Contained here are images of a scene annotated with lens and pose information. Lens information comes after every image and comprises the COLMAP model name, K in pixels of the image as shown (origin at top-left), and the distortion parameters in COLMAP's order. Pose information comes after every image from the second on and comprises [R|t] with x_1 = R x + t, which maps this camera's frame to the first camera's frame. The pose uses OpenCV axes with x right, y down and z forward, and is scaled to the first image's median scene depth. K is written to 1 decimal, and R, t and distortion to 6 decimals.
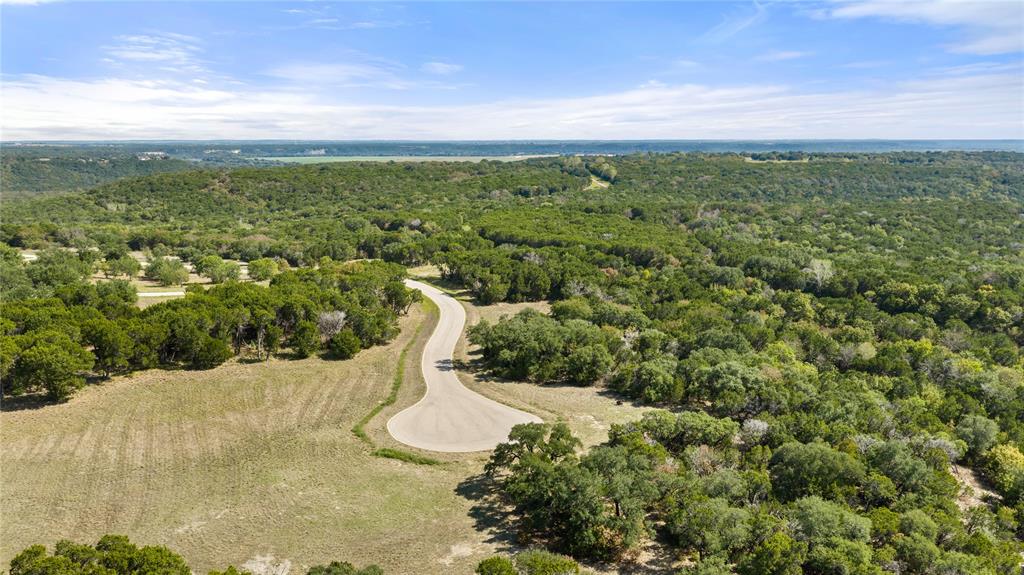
lens RADIAL K [[744.1, 0, 512.0], [0, 744.1, 287.5], [0, 0, 1]] dist [0.008470, -0.003571]
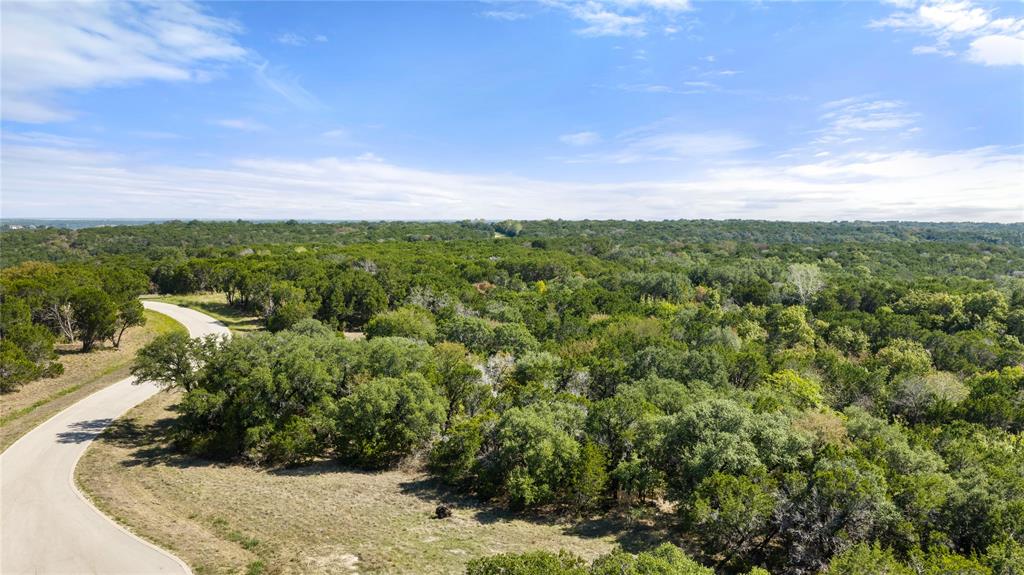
lens RADIAL K [[744.1, 0, 512.0], [0, 744.1, 287.5], [0, 0, 1]] dist [0.008470, -0.003571]
pose [[0.993598, 0.003022, 0.112930, 0.119177], [0.009272, 0.994088, -0.108184, 0.071204], [-0.112589, 0.108538, 0.987696, 0.528057]]
